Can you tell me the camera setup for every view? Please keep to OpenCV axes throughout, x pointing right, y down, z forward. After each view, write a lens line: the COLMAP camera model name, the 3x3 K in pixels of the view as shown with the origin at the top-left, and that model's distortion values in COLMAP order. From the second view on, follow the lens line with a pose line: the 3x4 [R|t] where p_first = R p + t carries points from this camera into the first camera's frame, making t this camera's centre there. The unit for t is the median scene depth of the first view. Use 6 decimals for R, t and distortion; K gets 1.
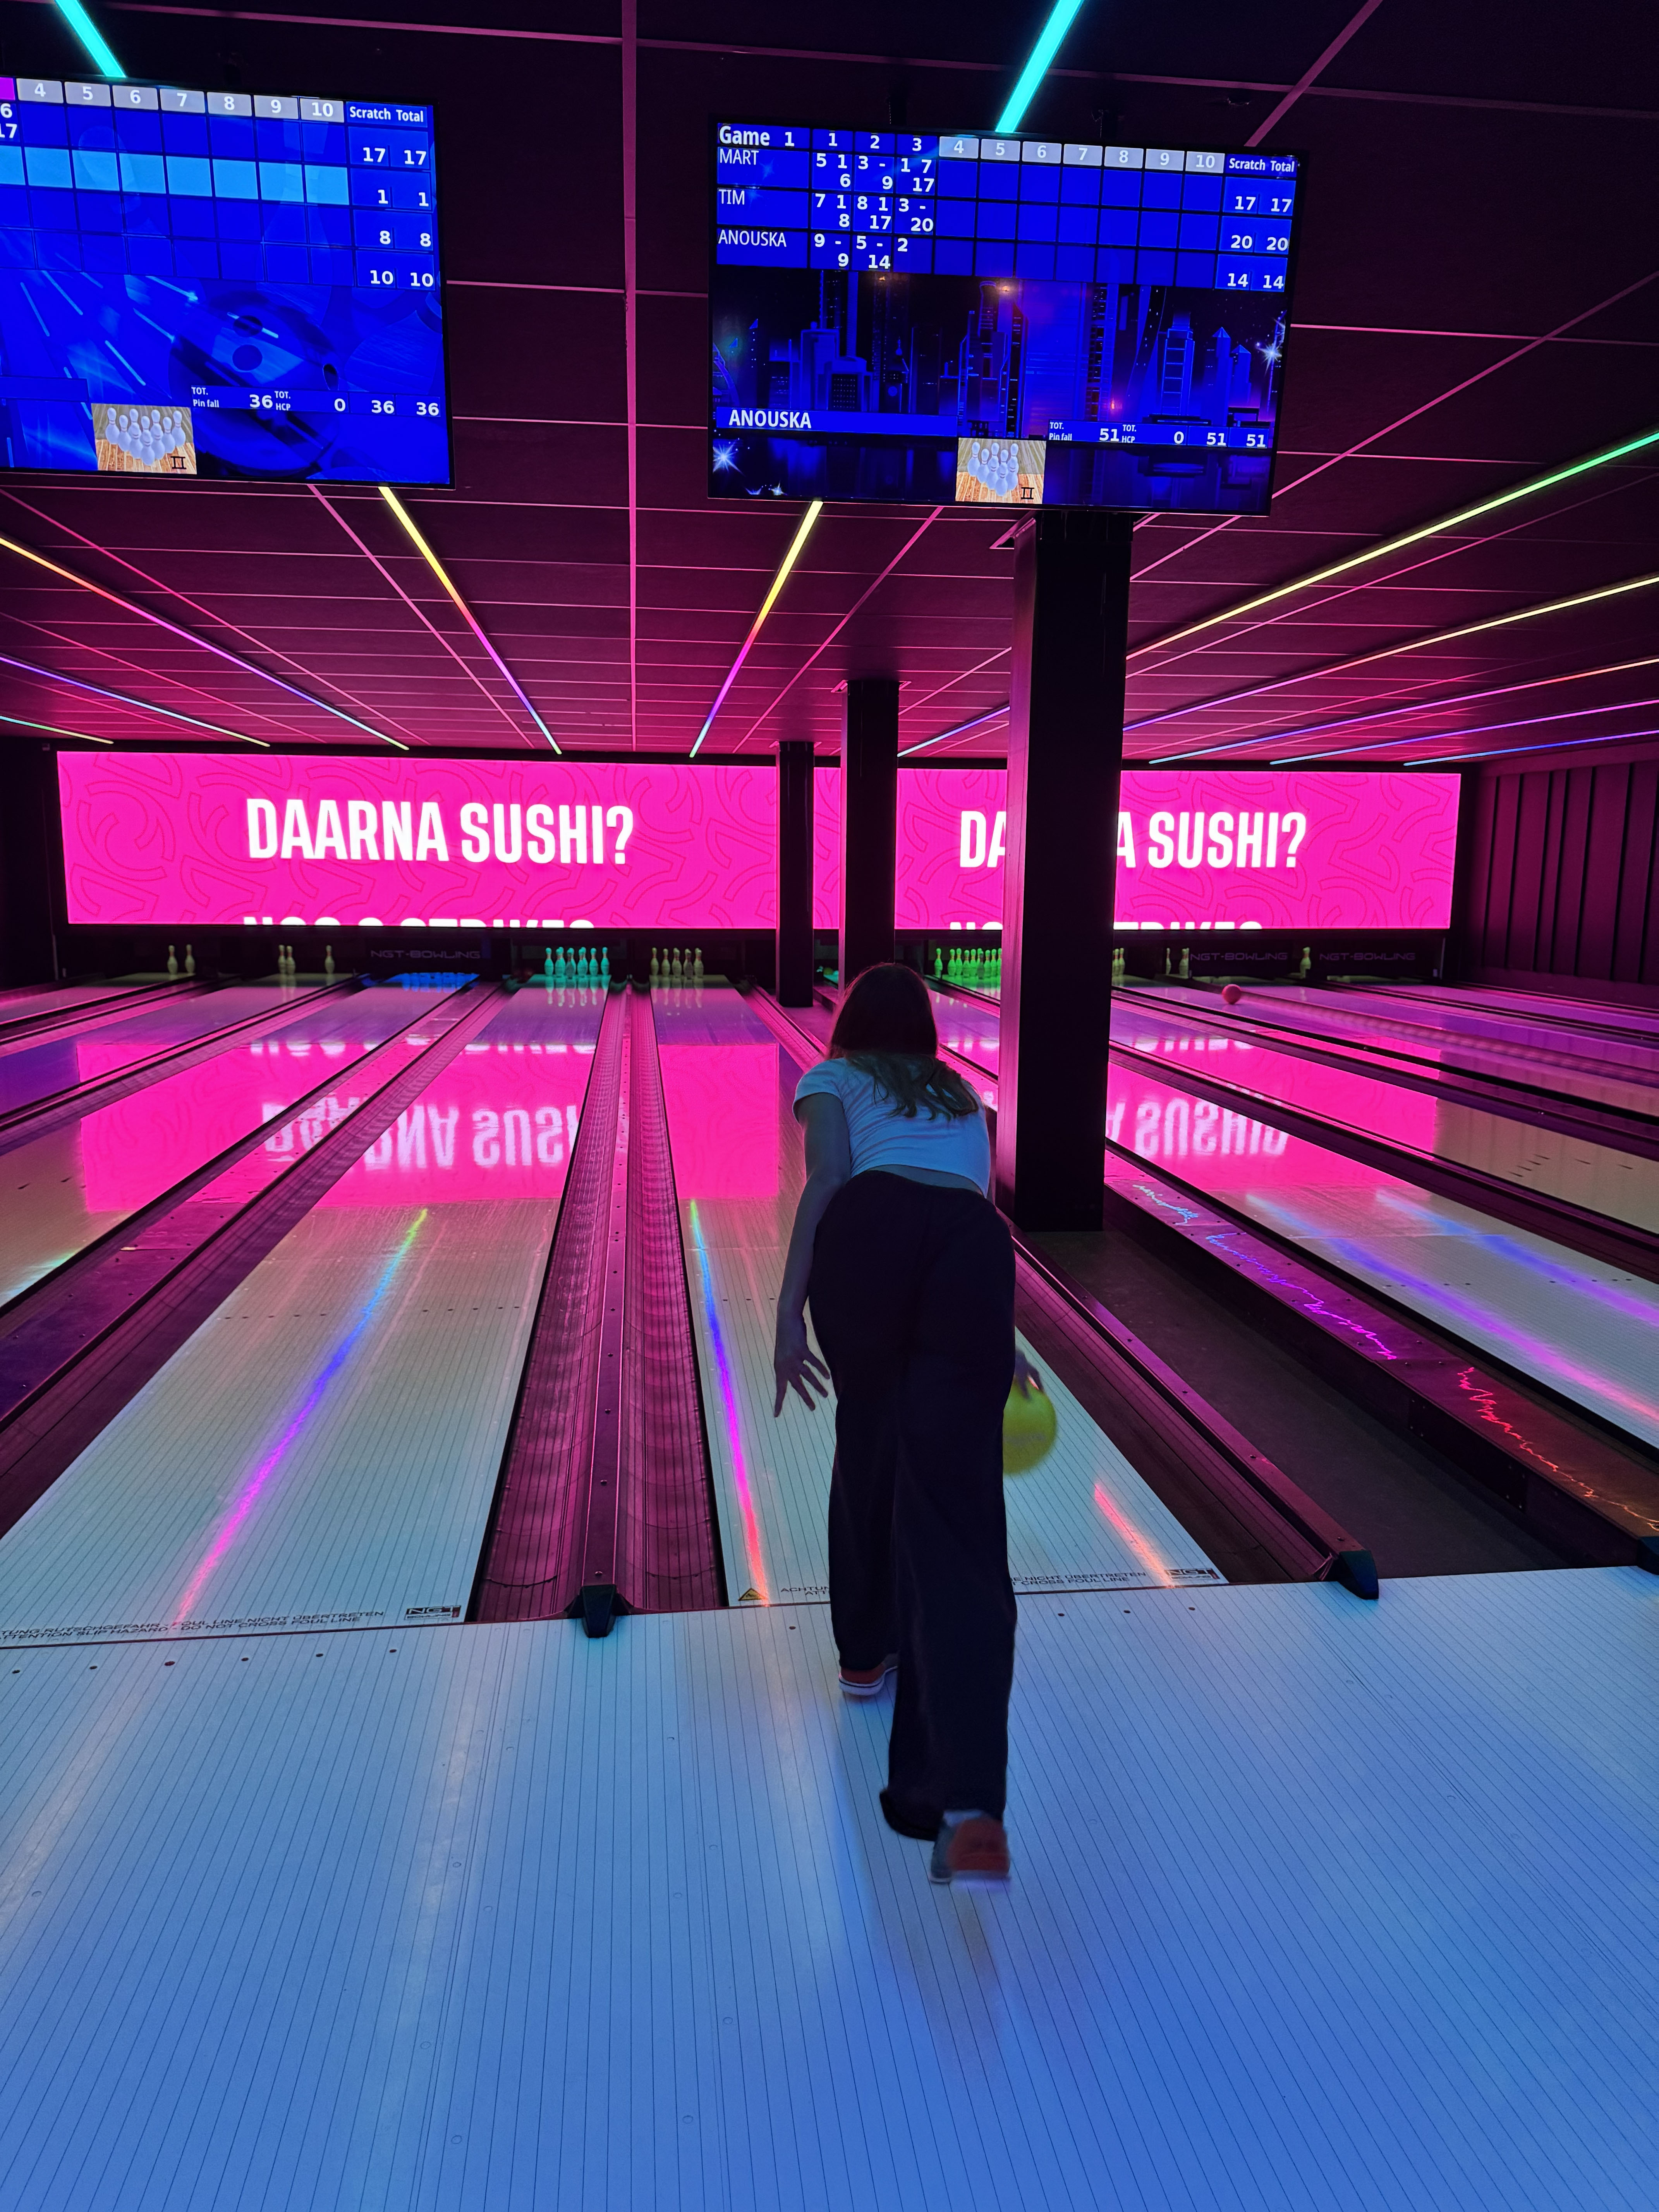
lens RADIAL K [[1562.2, 0, 827.8], [0, 1562.2, 1097.5], [0, 0, 1]] dist [0.036867, -0.039465]
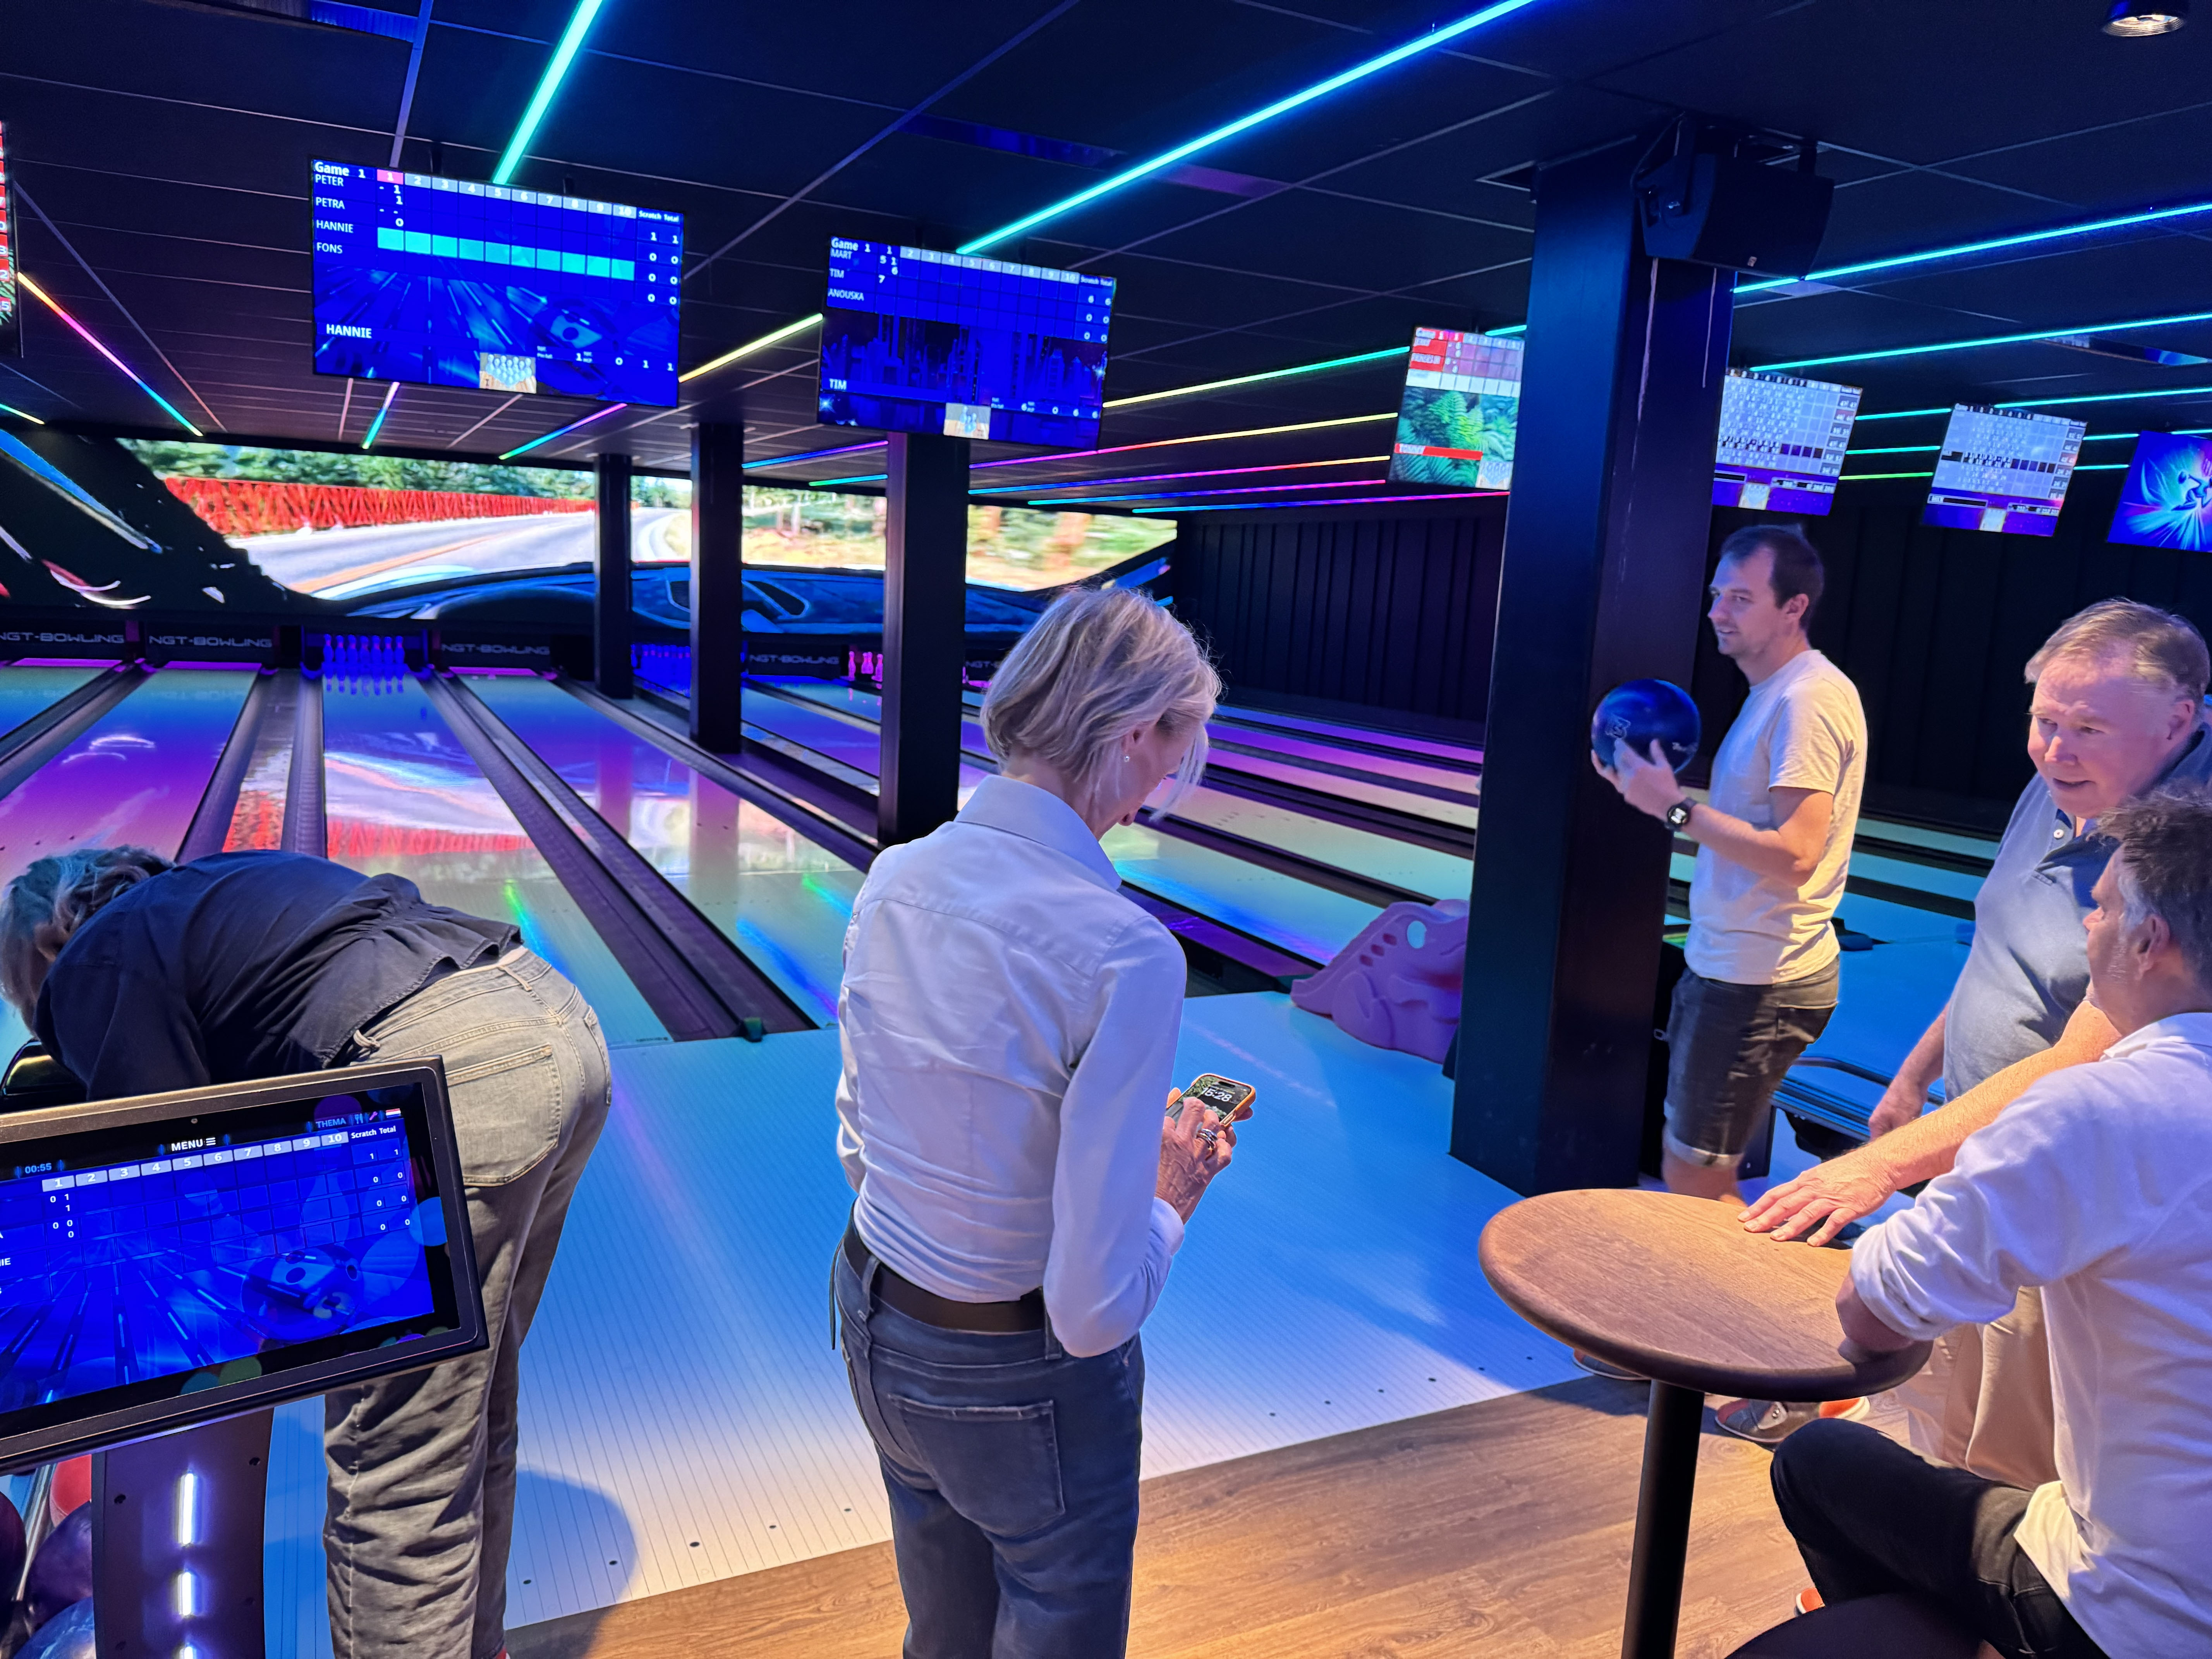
lens RADIAL K [[1562.2, 0, 1112.6], [0, 1562.2, 840.9], [0, 0, 1]] dist [0.036867, -0.039465]
pose [[0.941626, -0.013365, 0.336395, -0.367132], [0.004878, 0.999648, 0.026063, 0.065136], [-0.336625, -0.022900, 0.941360, -0.858502]]
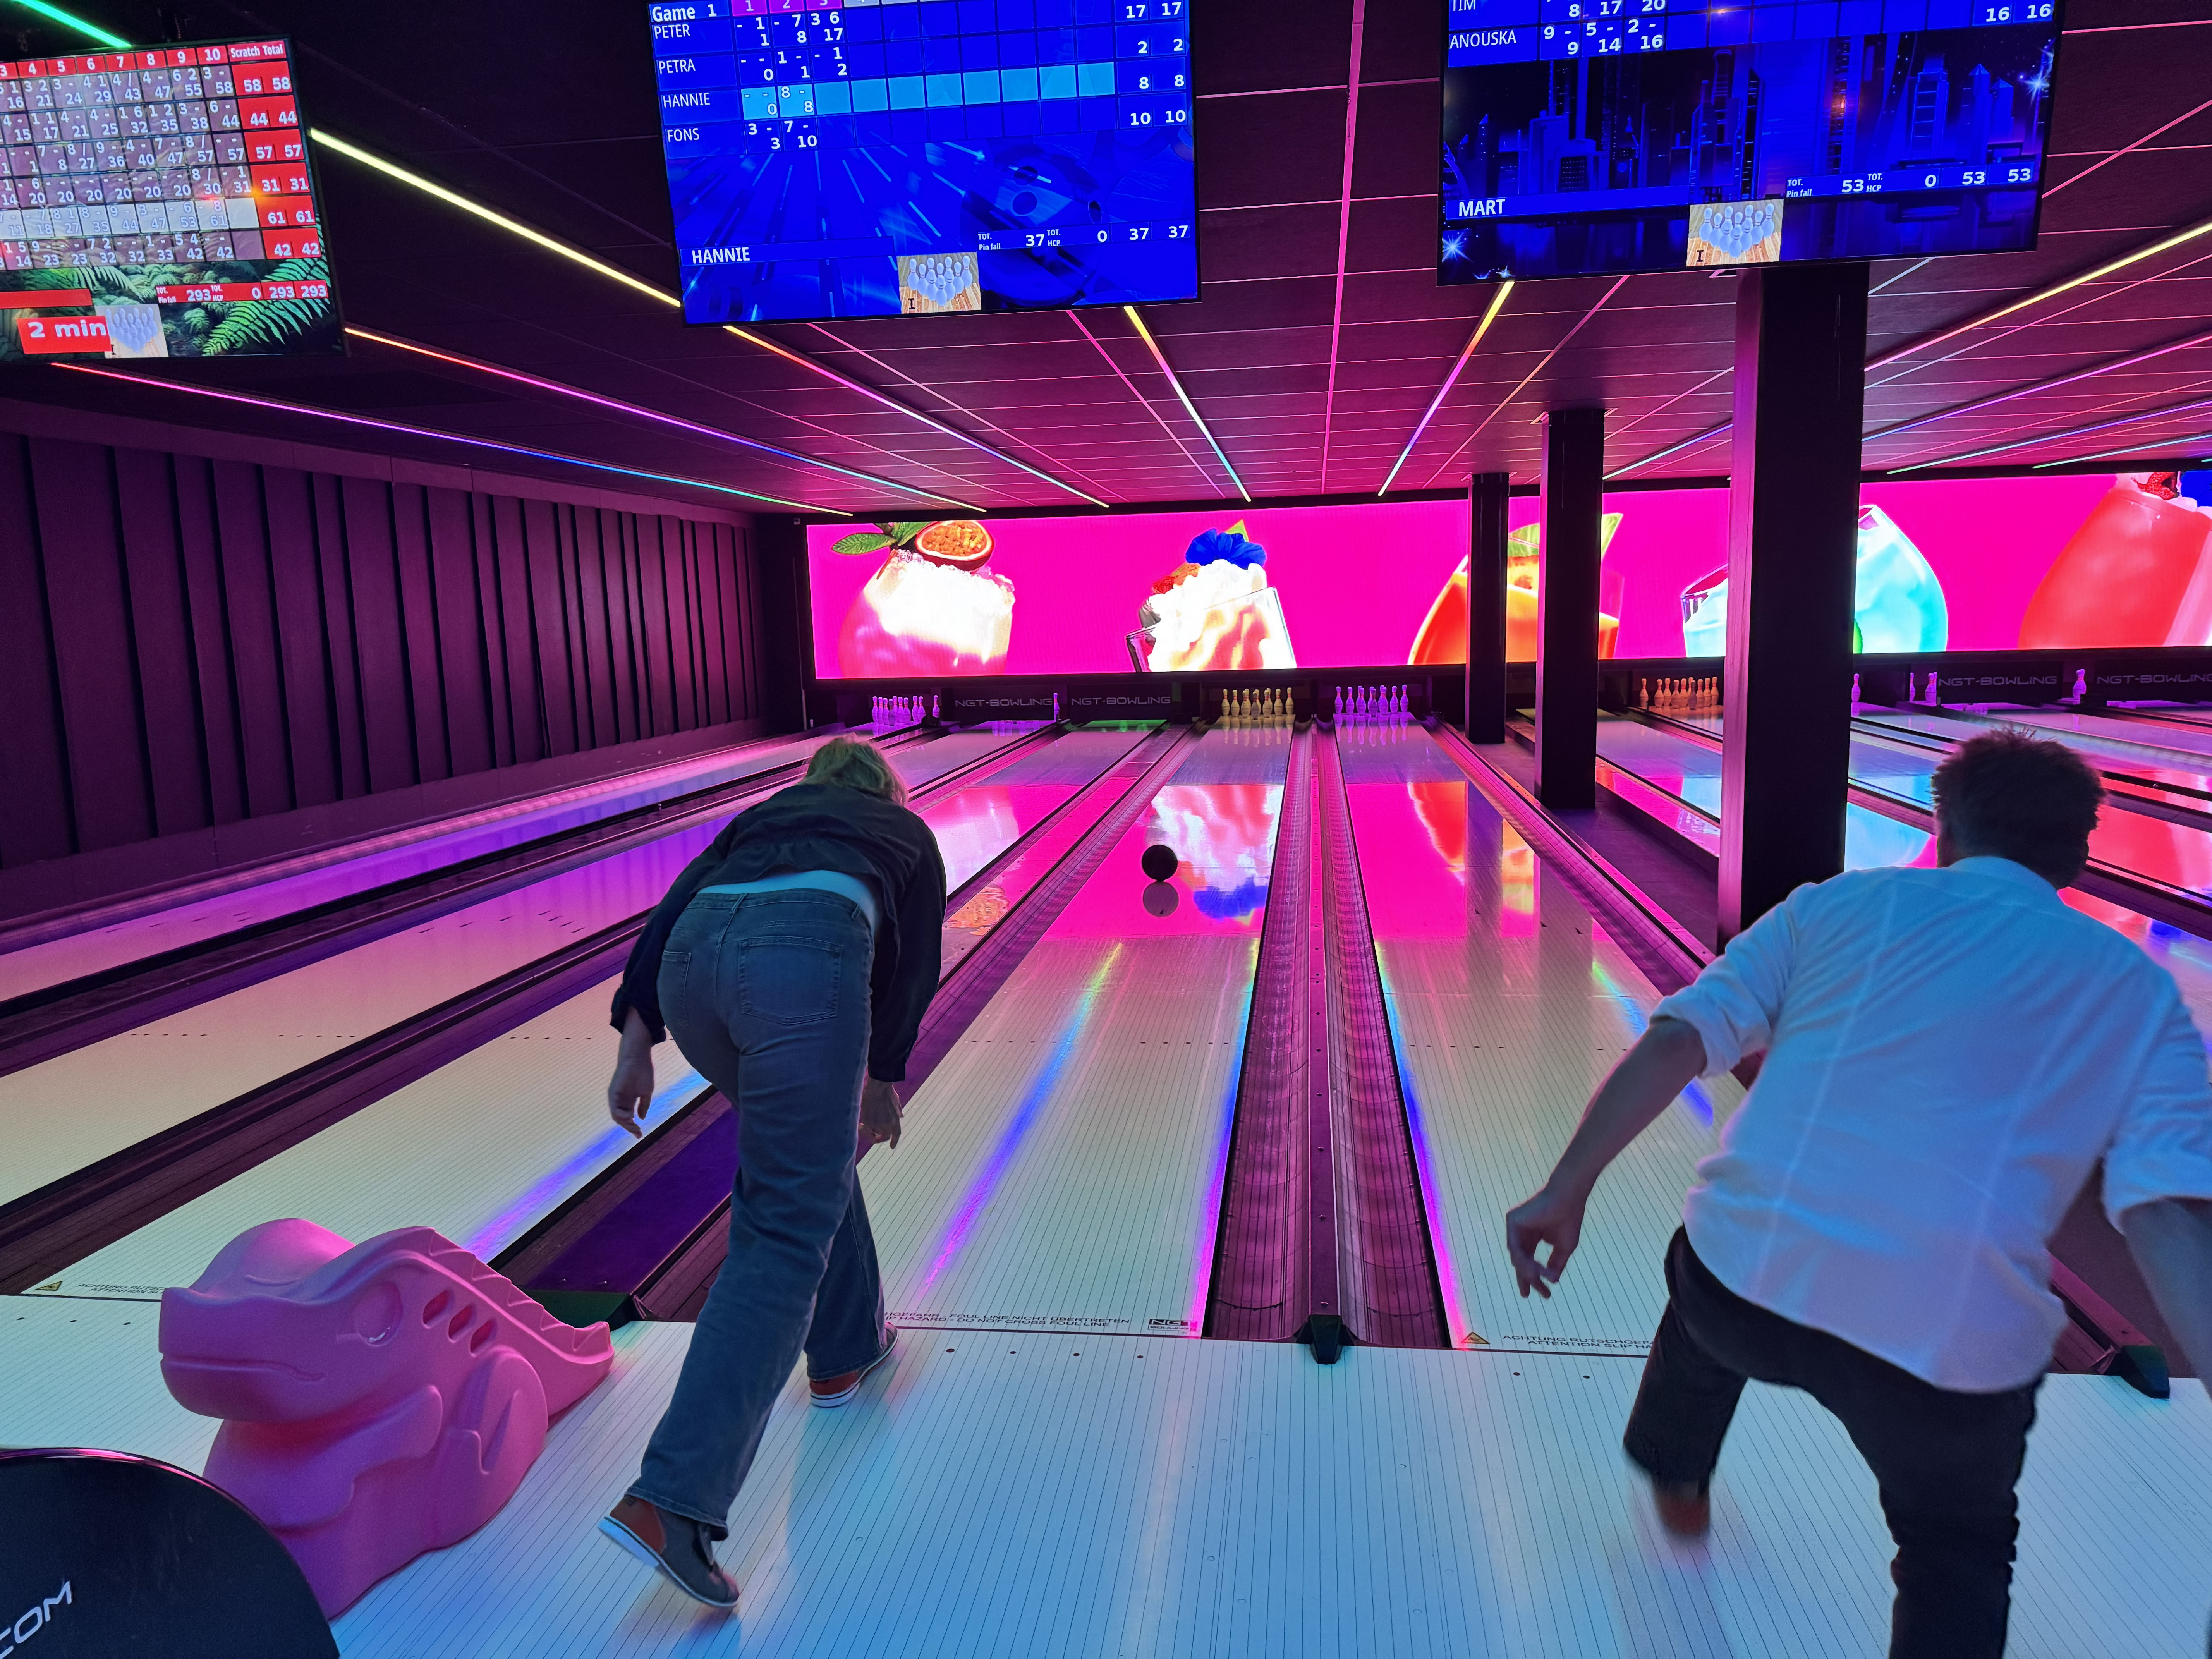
lens RADIAL K [[1562.2, 0, 1100.4], [0, 1562.2, 820.0], [0, 0, 1]] dist [0.036867, -0.039465]
pose [[0.966040, 0.000418, -0.258394, -0.021208], [-0.002799, 0.999957, -0.008847, -0.013702], [0.258379, 0.009270, 0.965999, -0.070315]]
